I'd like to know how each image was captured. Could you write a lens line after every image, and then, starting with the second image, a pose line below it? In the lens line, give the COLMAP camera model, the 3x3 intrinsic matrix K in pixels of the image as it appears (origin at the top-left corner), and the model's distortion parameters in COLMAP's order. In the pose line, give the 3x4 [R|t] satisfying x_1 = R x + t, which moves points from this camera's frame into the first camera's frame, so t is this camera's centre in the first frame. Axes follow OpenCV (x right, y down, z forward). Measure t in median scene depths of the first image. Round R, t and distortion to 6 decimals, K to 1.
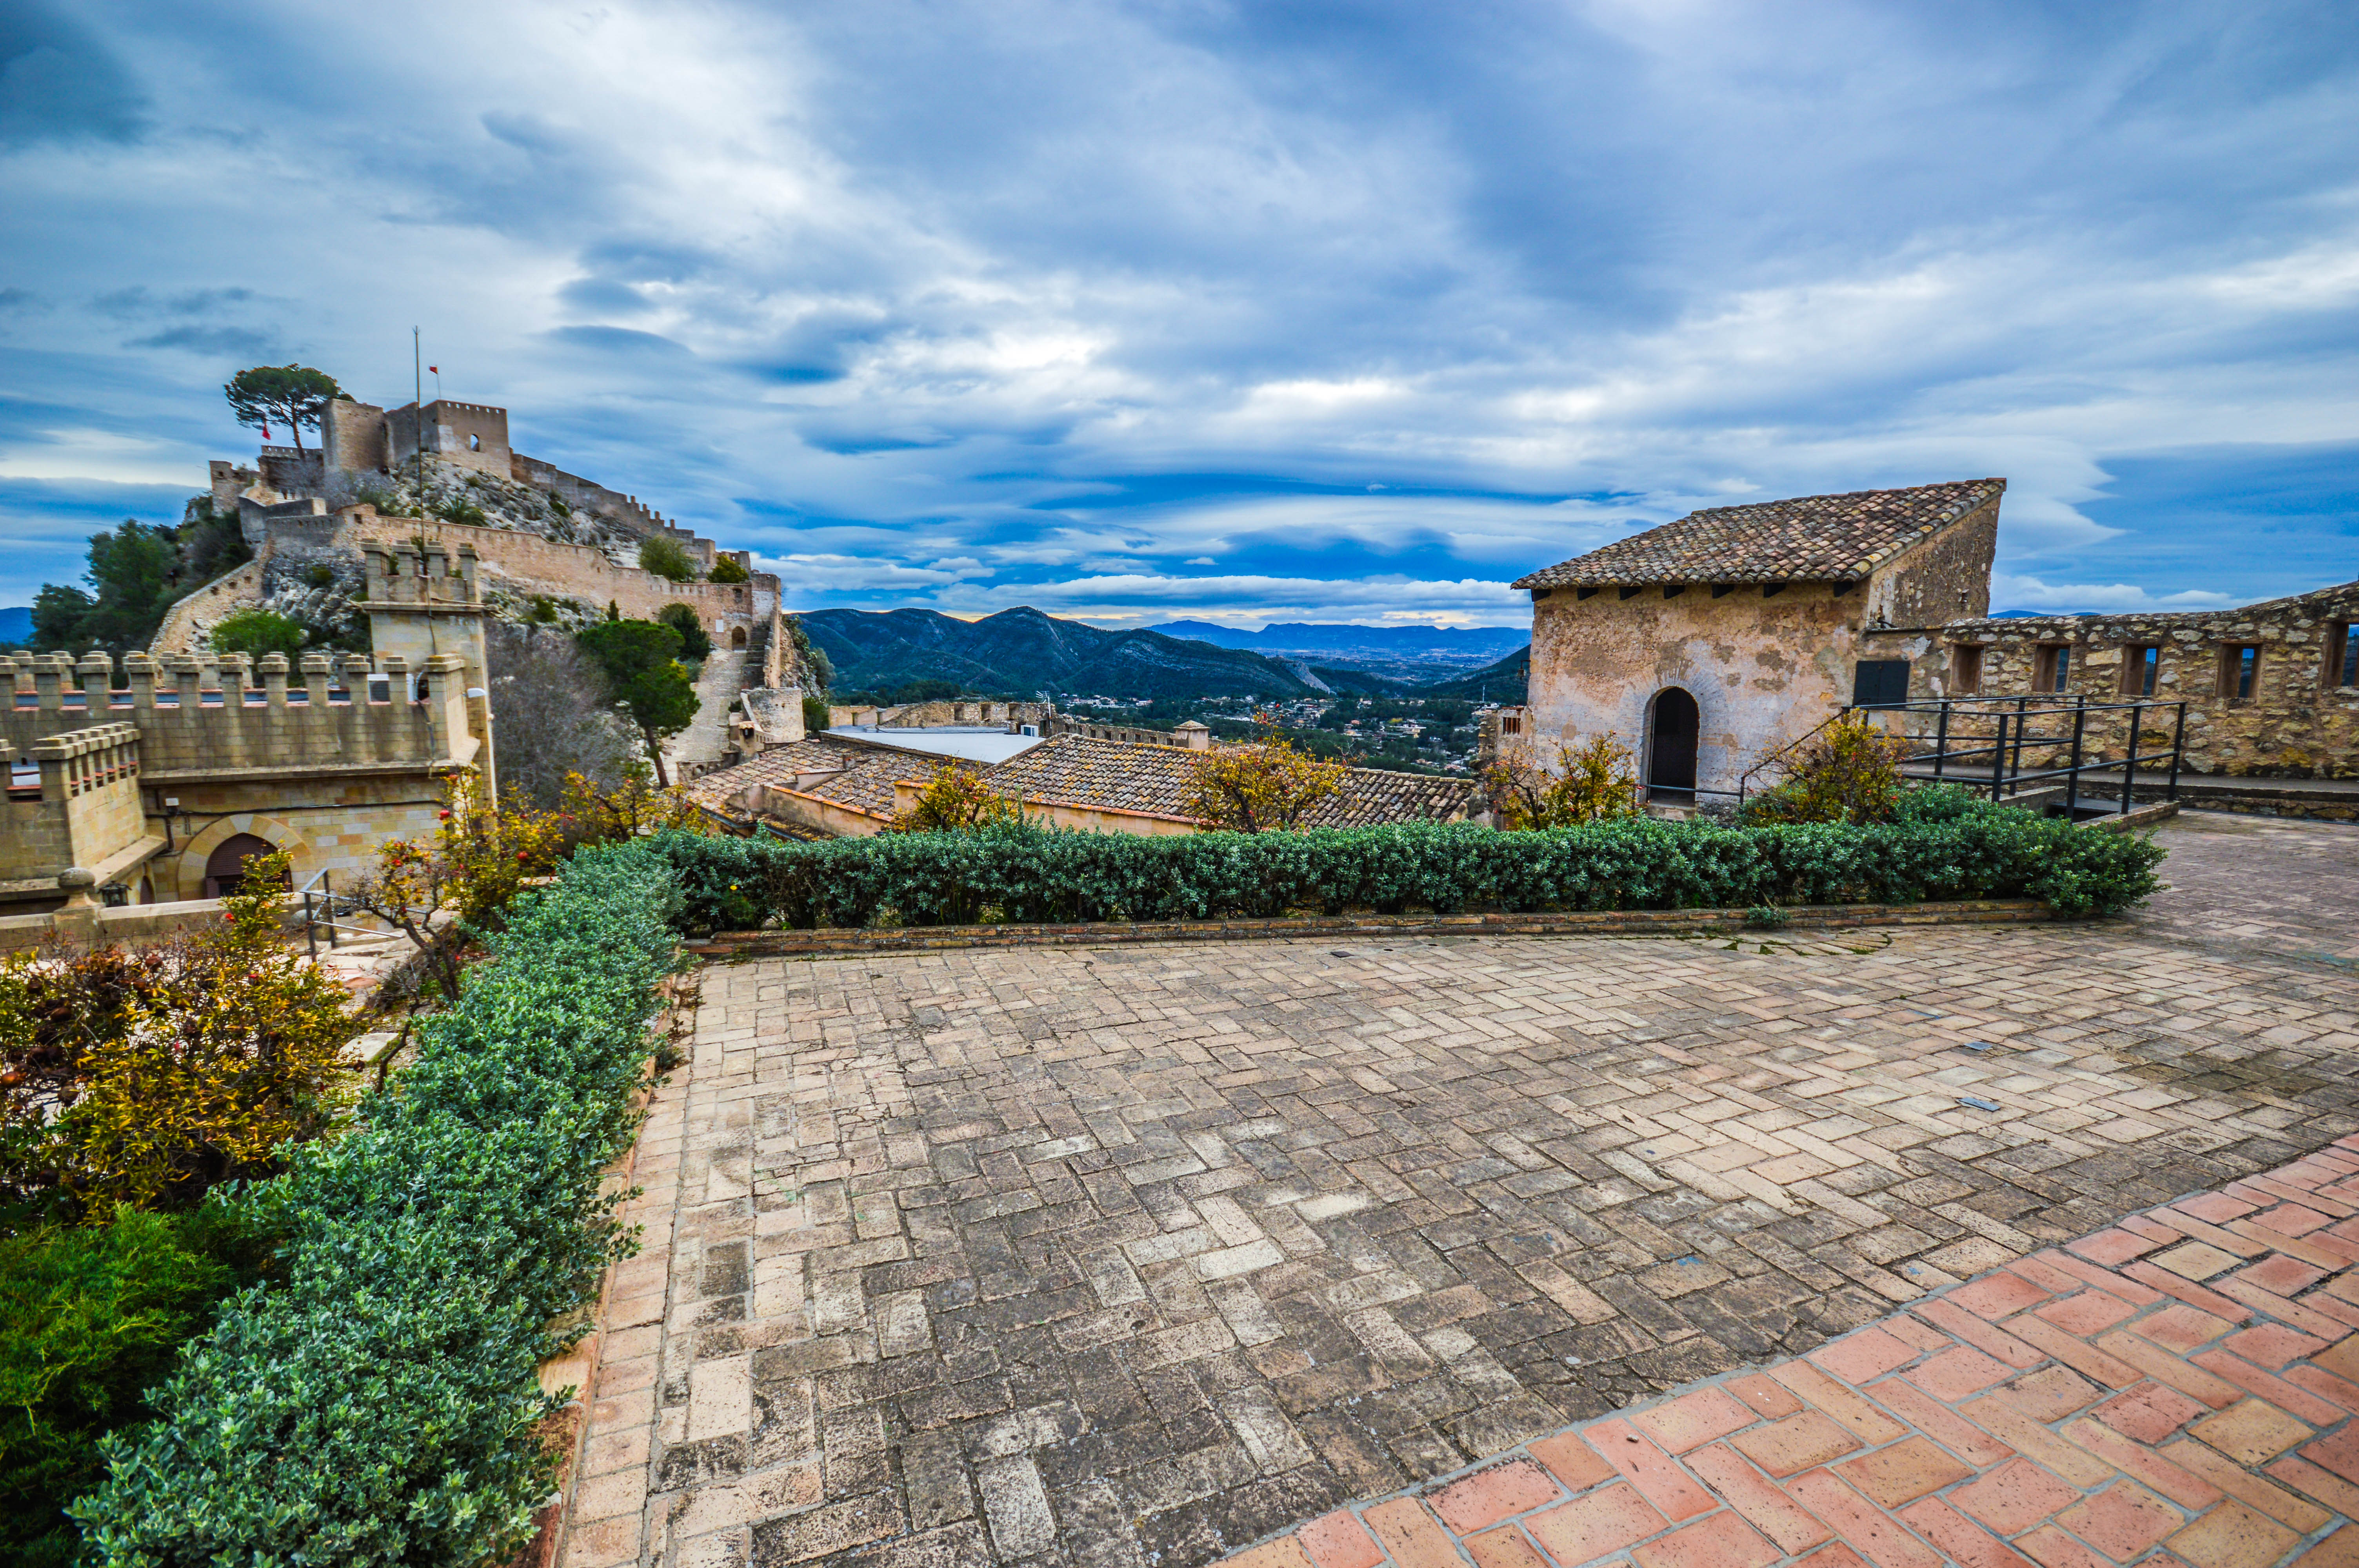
lens RADIAL K [[1059.1, 0, 1179.5], [0, 1059.1, 784.0], [0, 0, 1]] dist [0.028238, -0.016941]
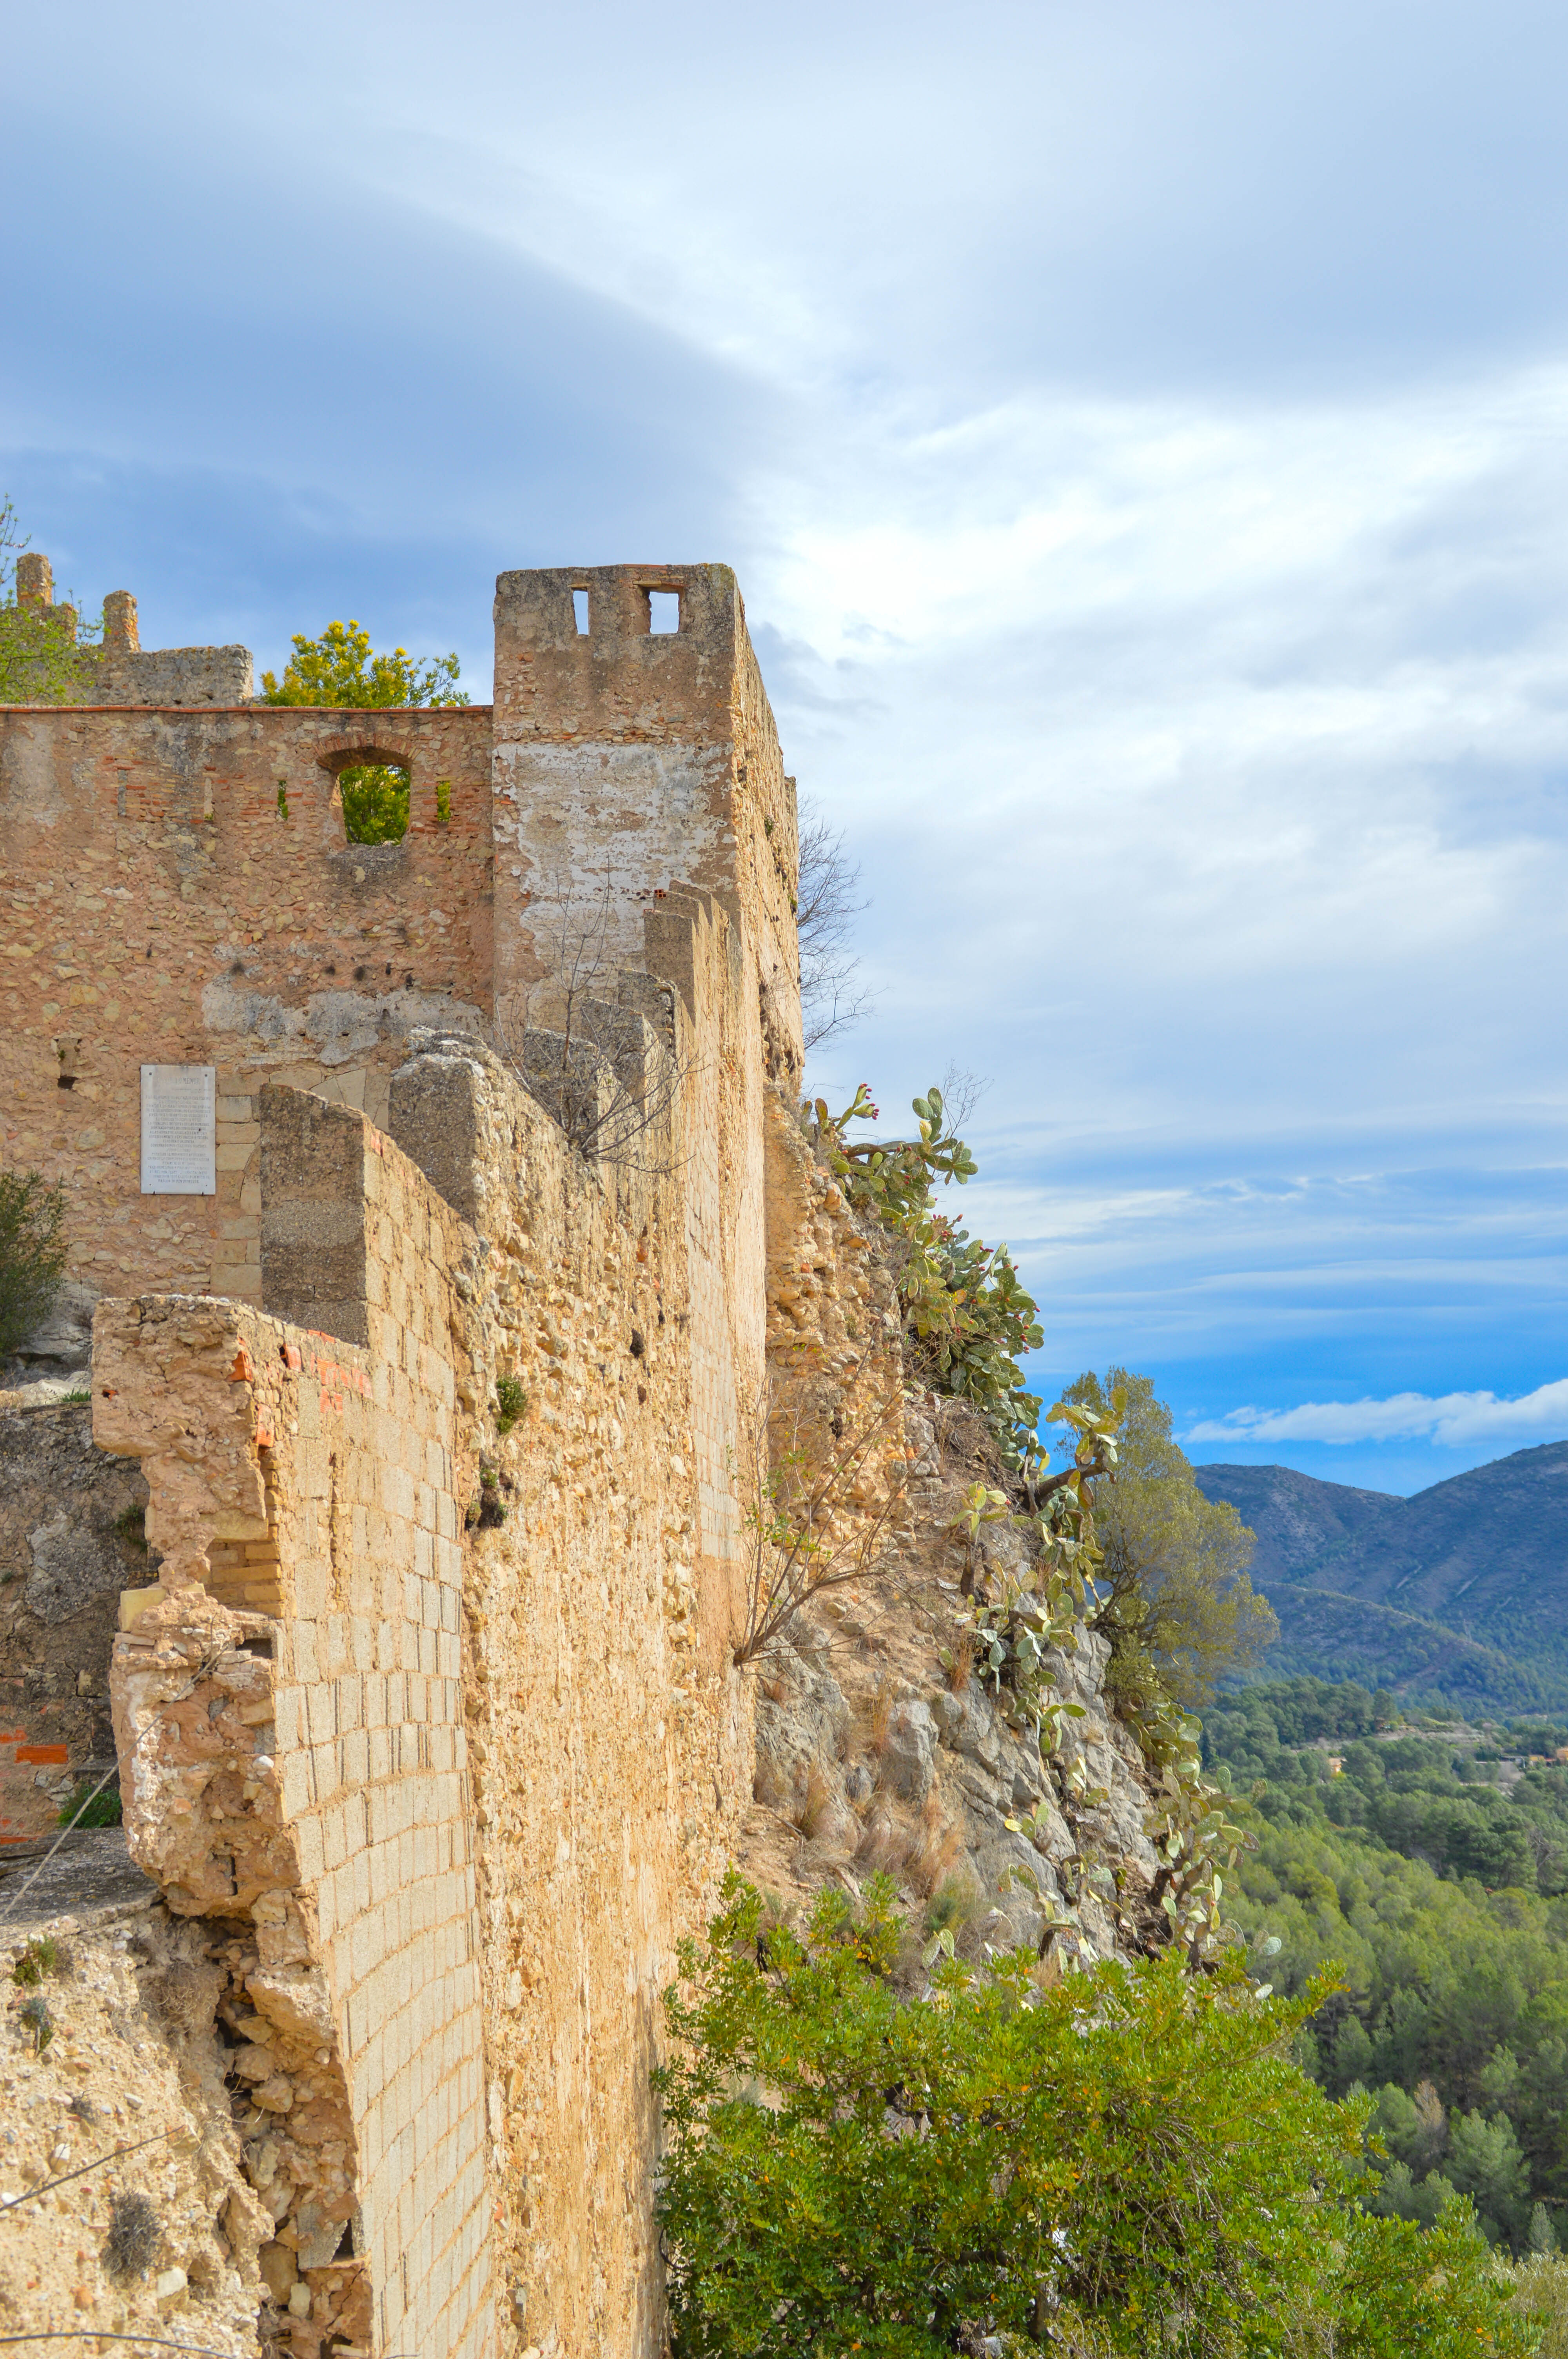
lens RADIAL K [[3165.4, 0, 784.0], [0, 3165.4, 1179.5], [0, 0, 1]] dist [0.009927, 0.008252]
pose [[0.928000, -0.085375, -0.362667, -1.583861], [-0.008046, 0.968574, -0.248597, -0.419739], [0.372494, 0.233616, 0.898149, 4.352220]]
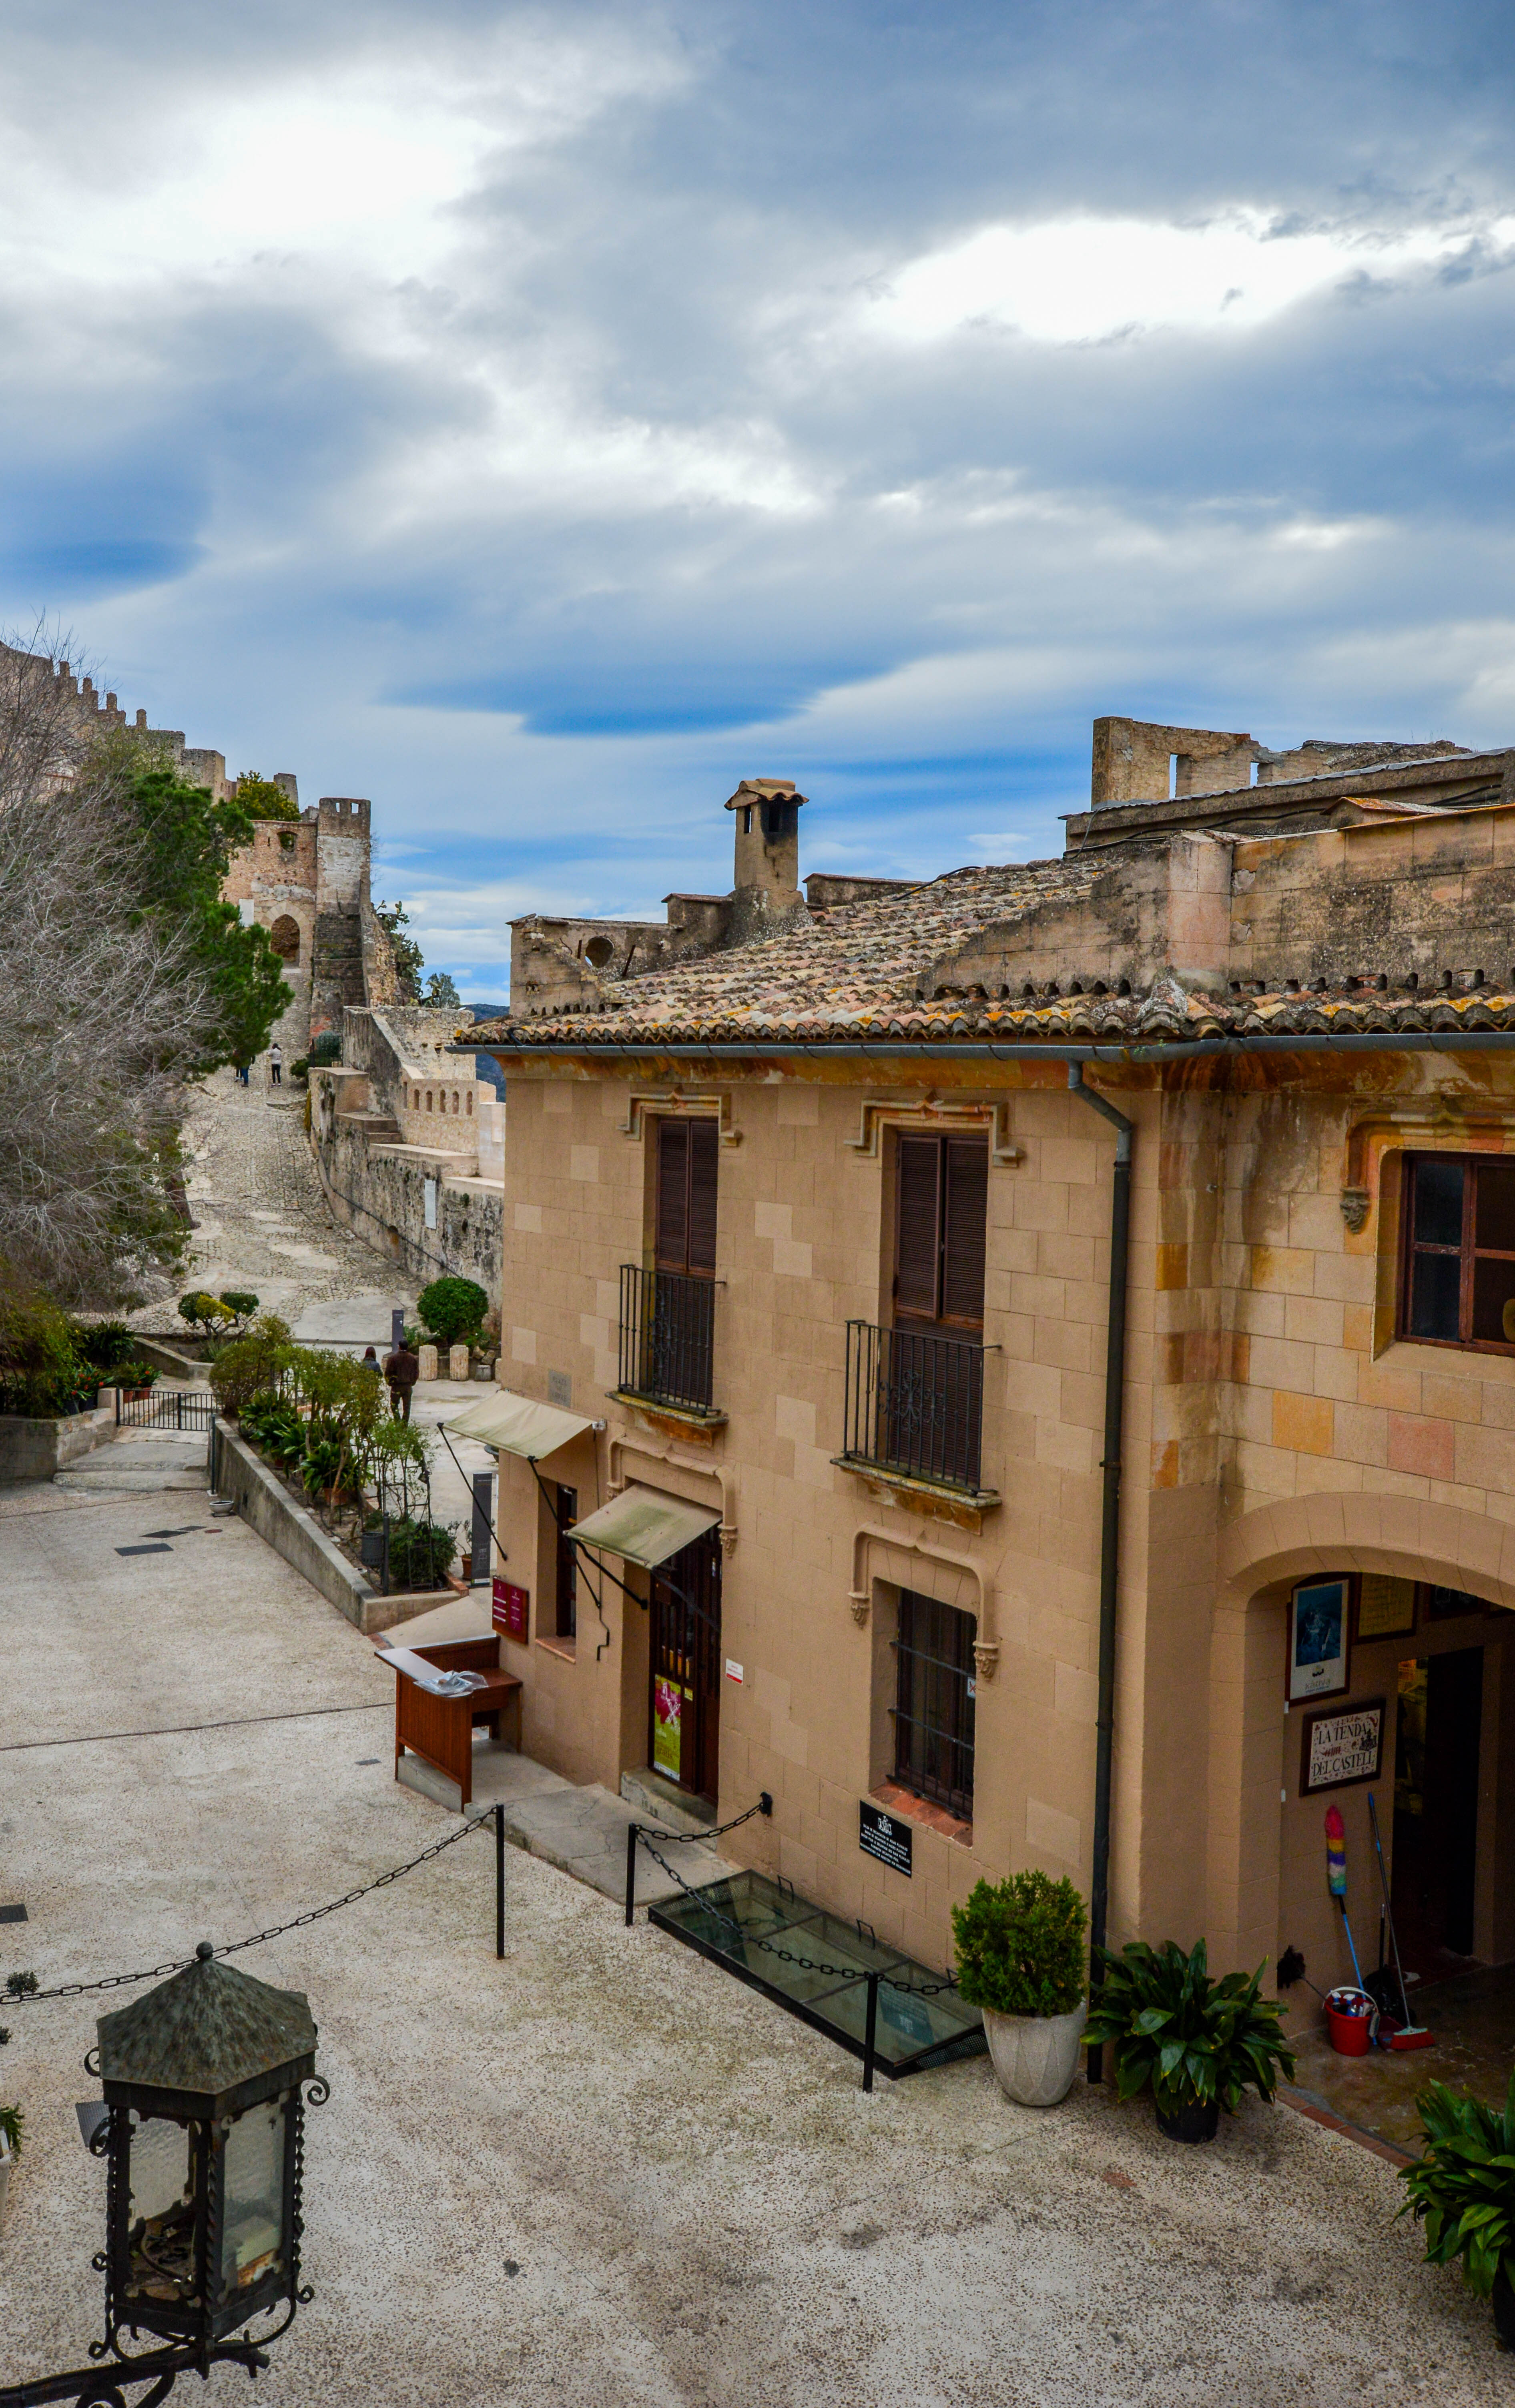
lens RADIAL K [[1996.9, 0, 757.5], [0, 1996.9, 1204.0], [0, 0, 1]] dist [0.003028, 0.000908]
pose [[0.994394, 0.014143, -0.104791, -0.721970], [-0.021107, 0.997619, -0.065652, 0.141526], [0.103613, 0.067496, 0.992325, 1.097848]]
